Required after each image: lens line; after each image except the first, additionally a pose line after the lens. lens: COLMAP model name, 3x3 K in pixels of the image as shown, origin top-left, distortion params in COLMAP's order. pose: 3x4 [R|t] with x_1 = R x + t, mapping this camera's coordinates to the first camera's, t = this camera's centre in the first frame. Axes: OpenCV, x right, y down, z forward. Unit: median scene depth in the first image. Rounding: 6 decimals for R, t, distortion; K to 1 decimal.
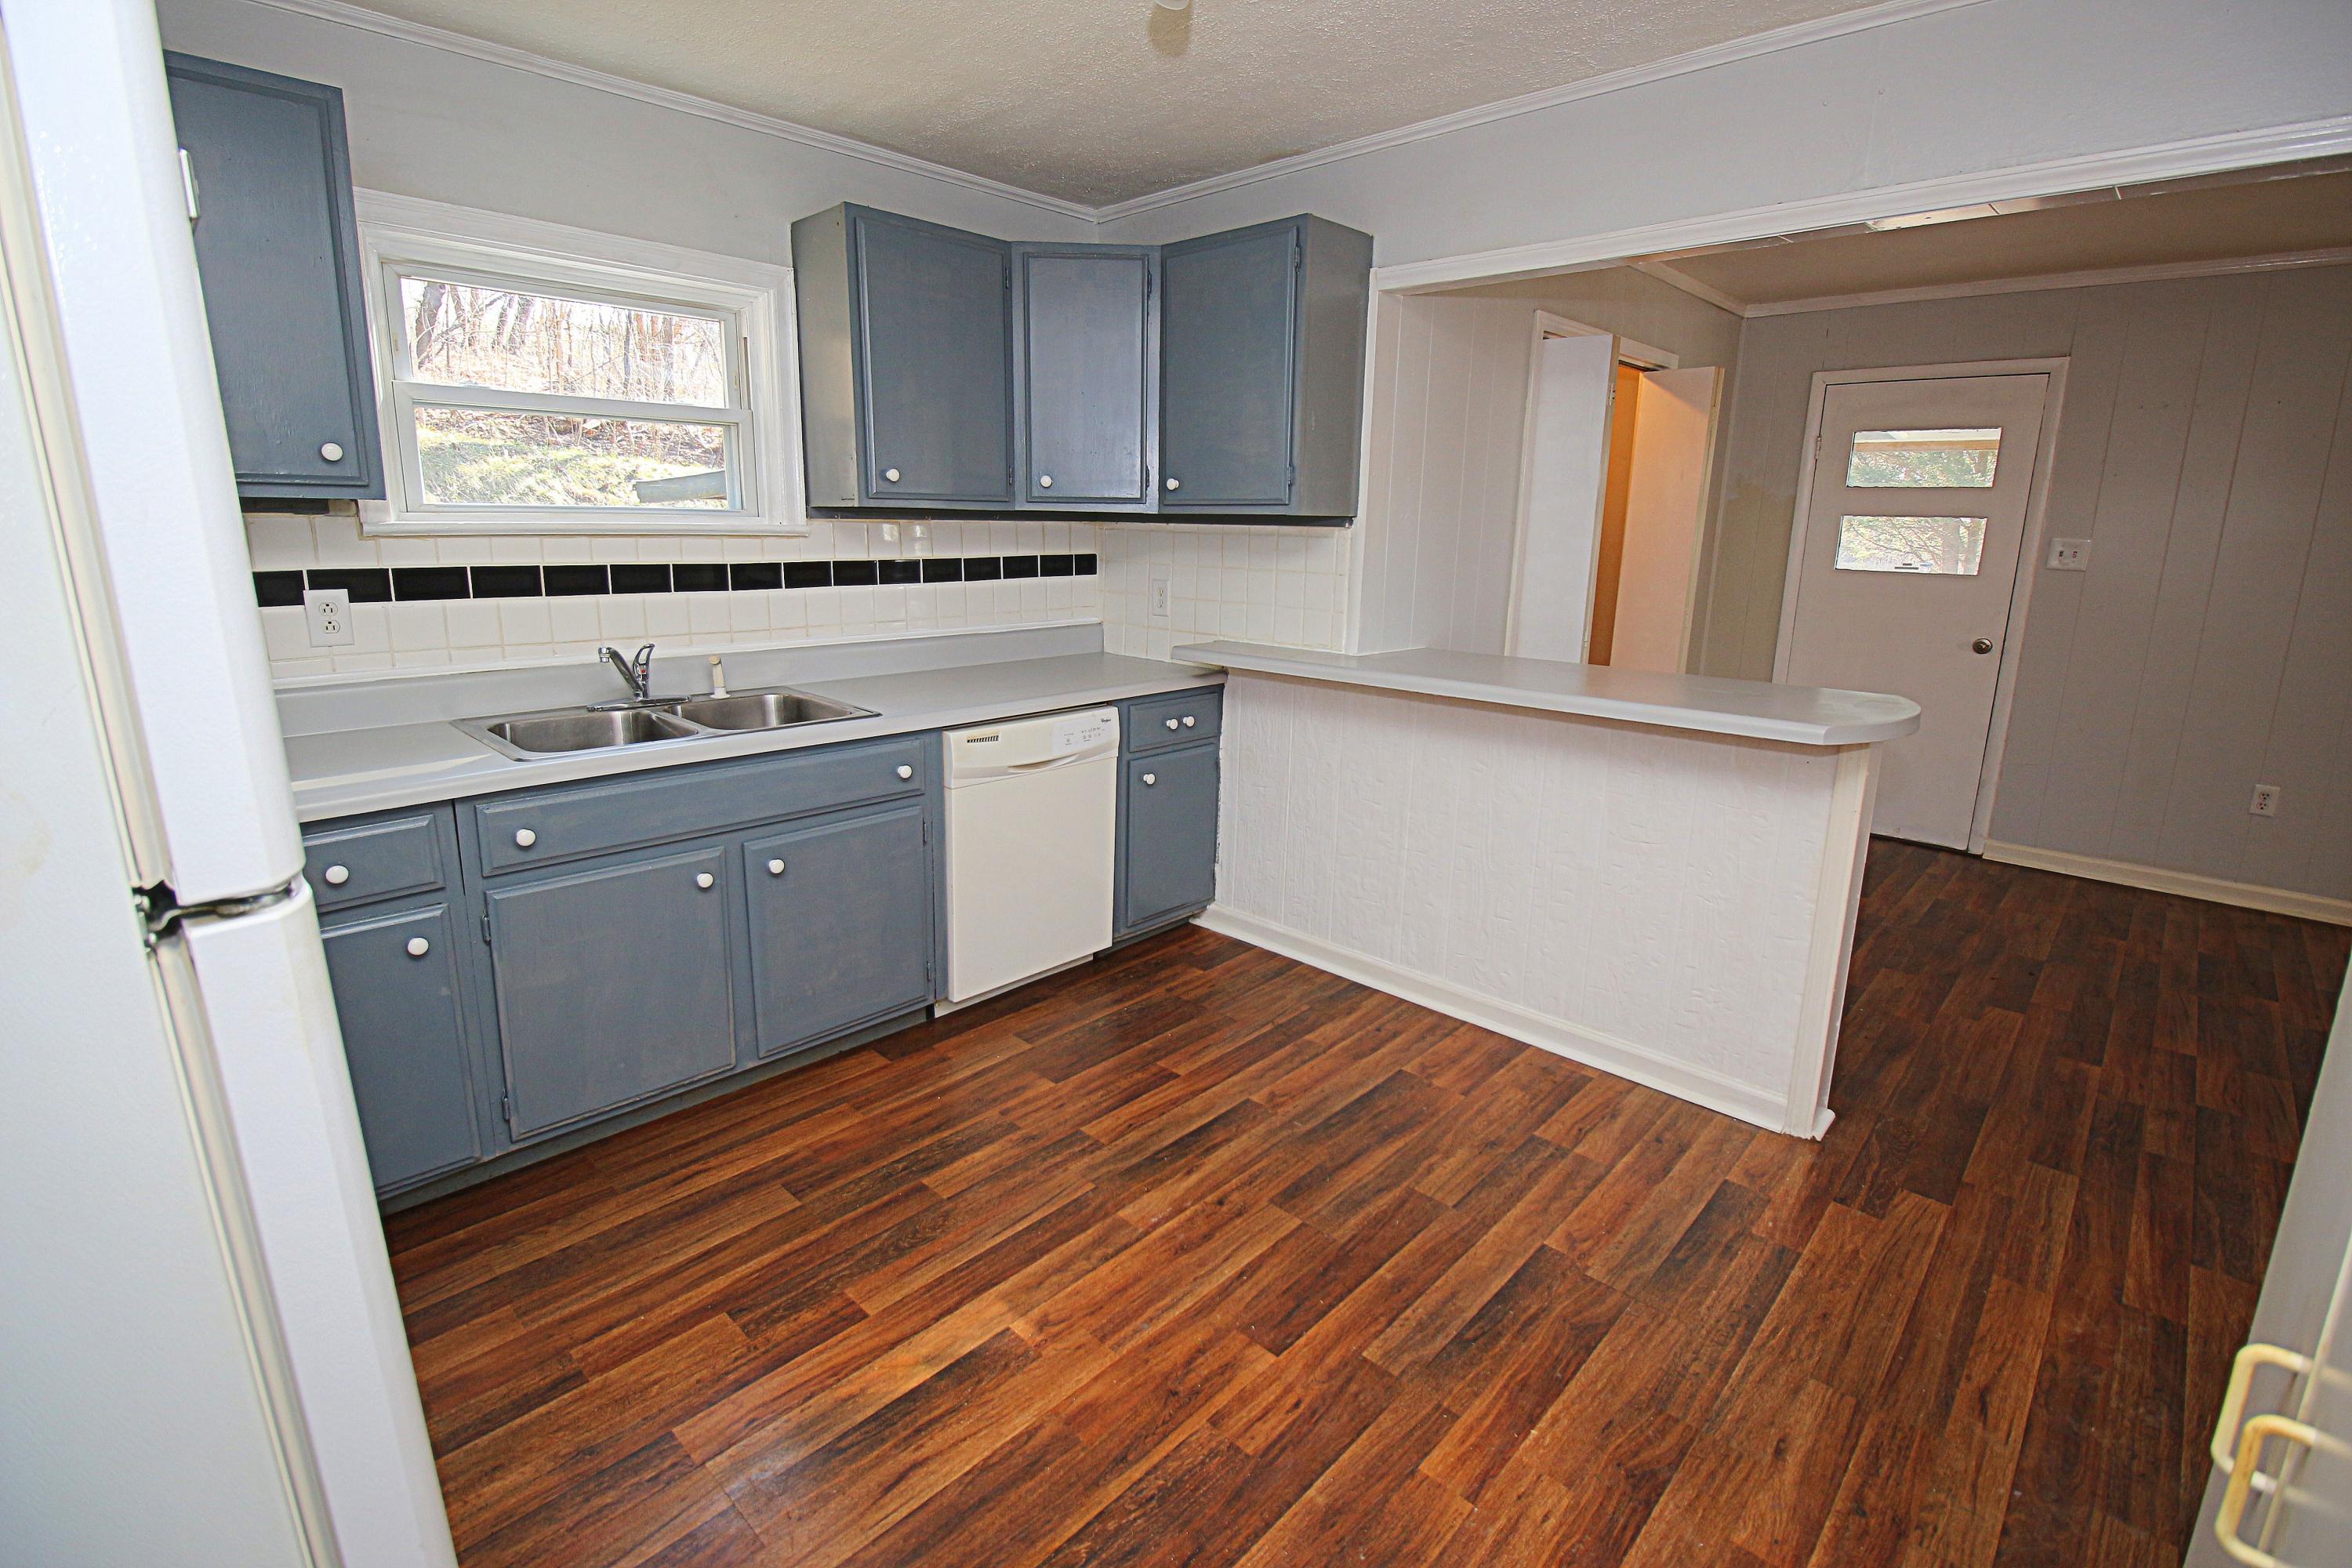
lens RADIAL K [[1104.5, 0, 1168.1], [0, 1104.5, 731.9], [0, 0, 1]] dist [0.002181, -0.000317]
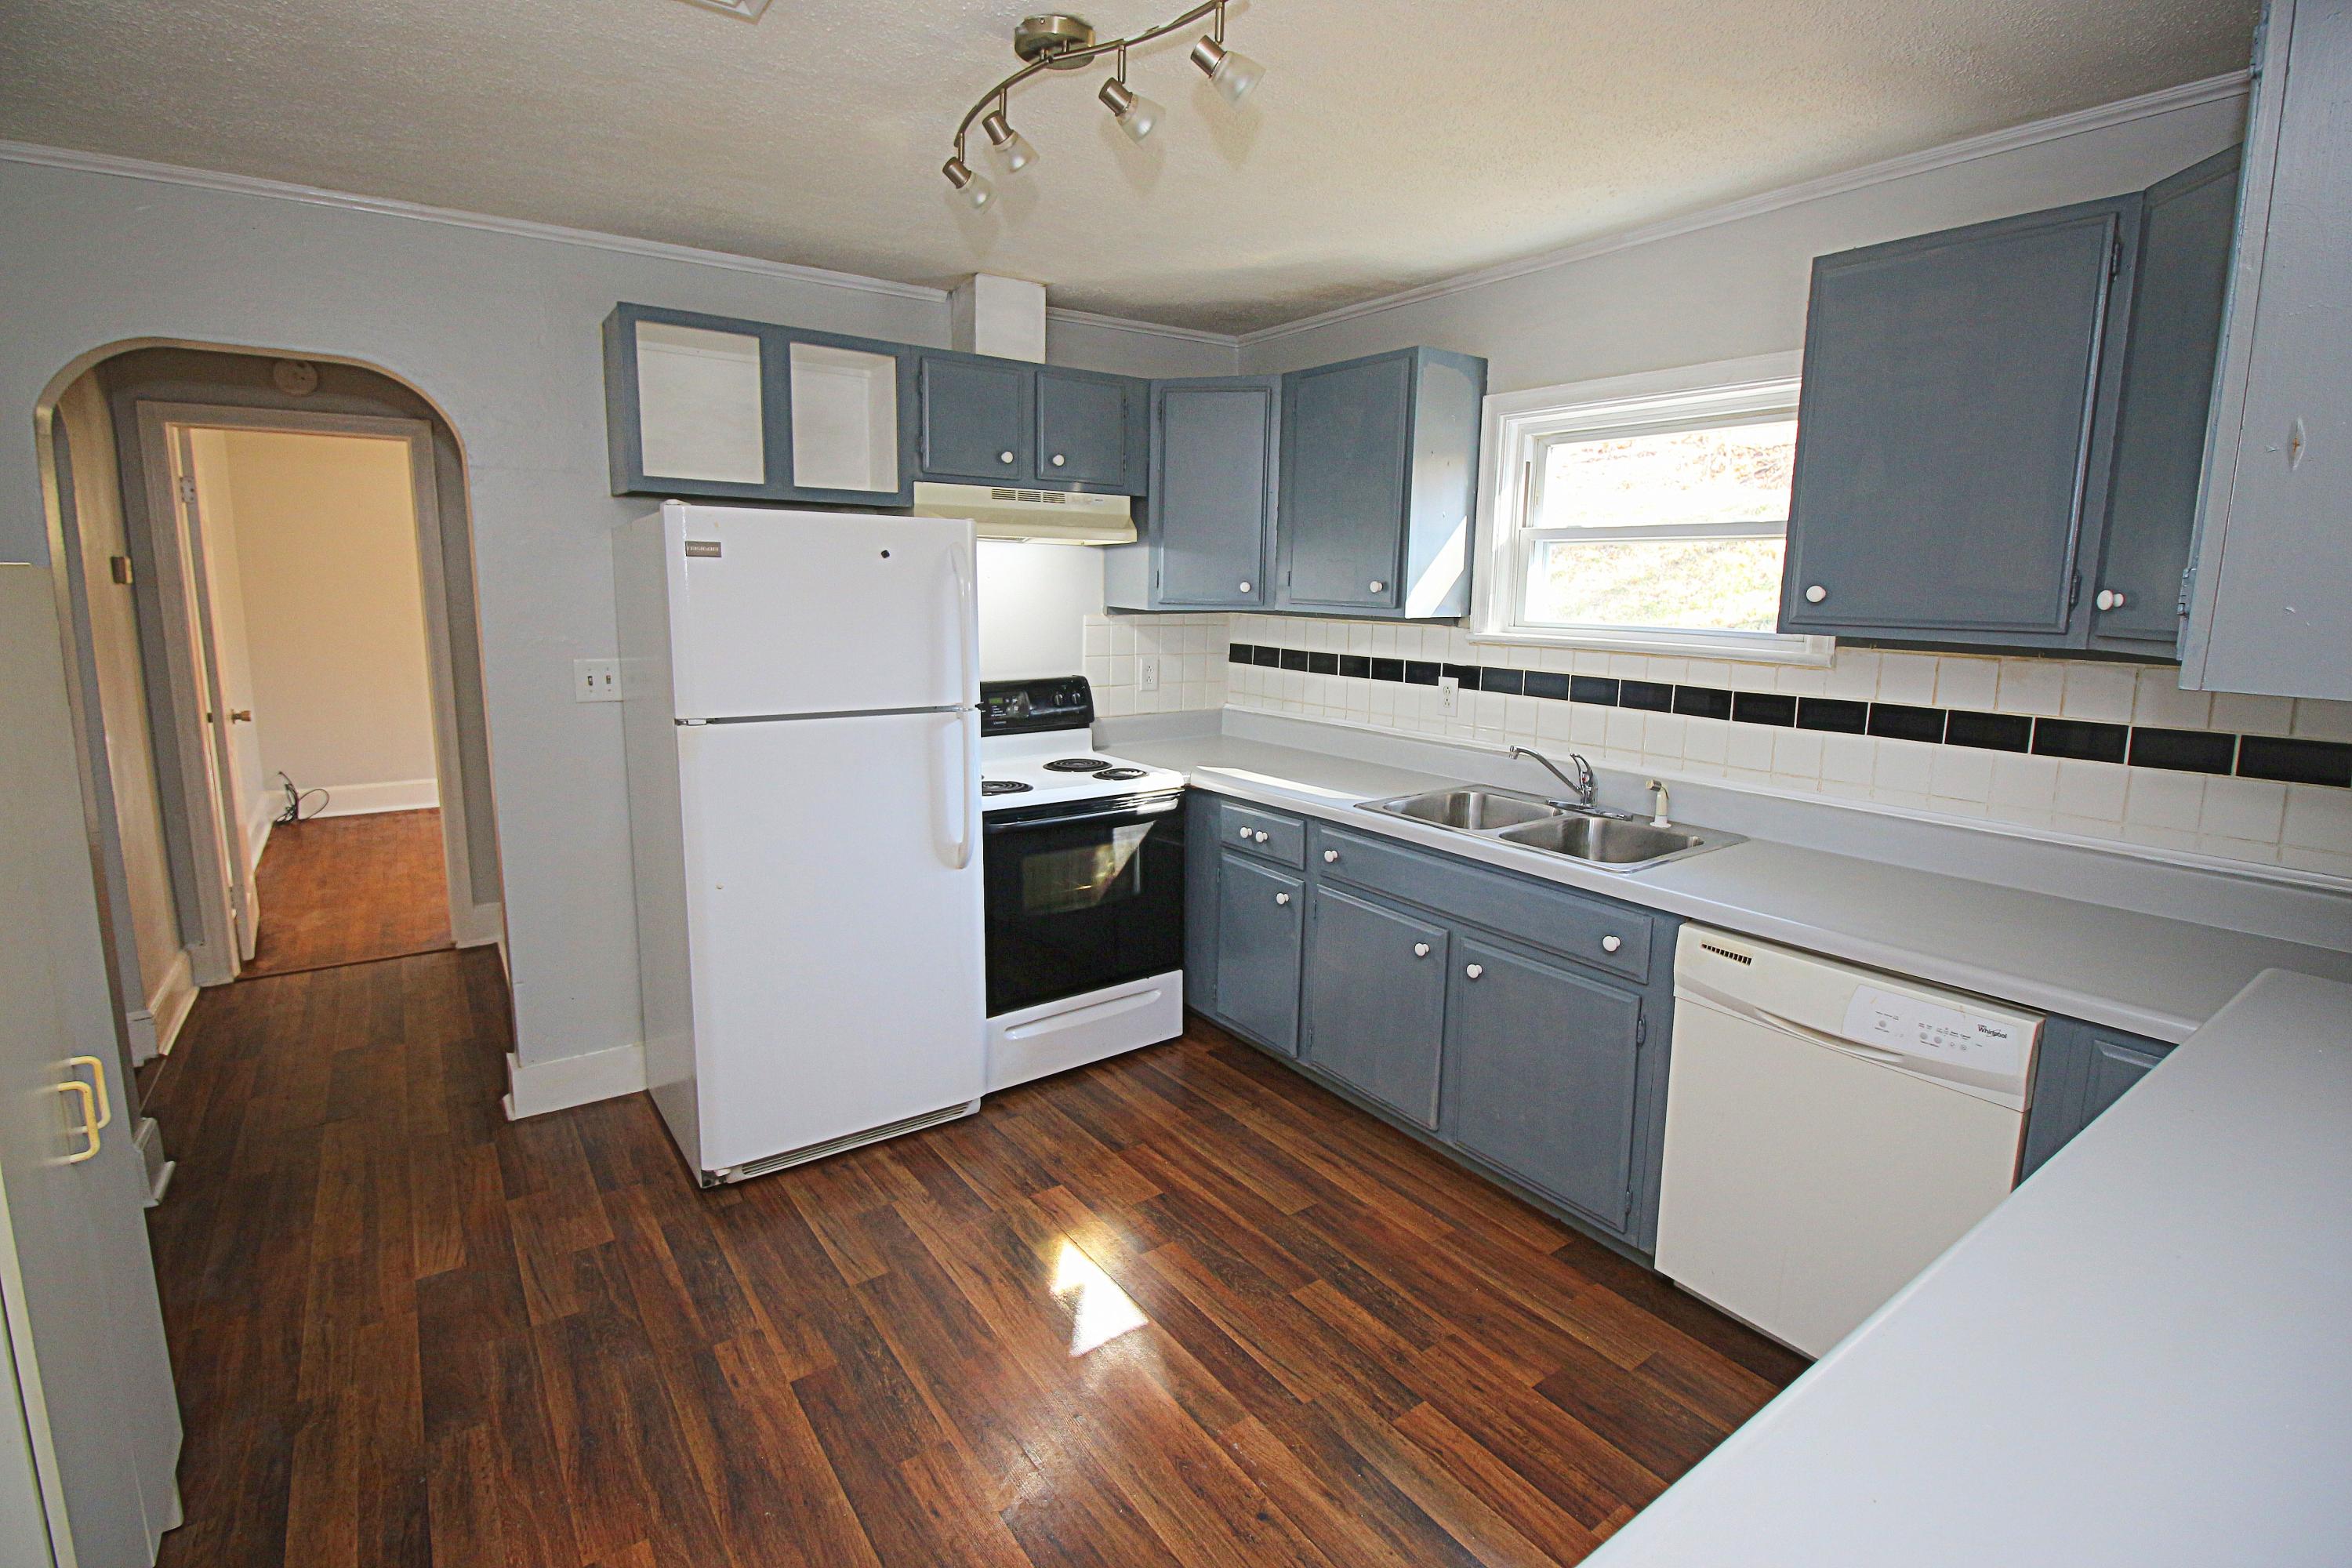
lens RADIAL K [[1104.5, 0, 1168.1], [0, 1104.5, 731.9], [0, 0, 1]] dist [0.002181, -0.000317]
pose [[-0.194036, 0.119720, -0.973662, 0.729176], [-0.201601, 0.966474, 0.159012, -0.215853], [0.960056, 0.227145, -0.163395, 0.900484]]
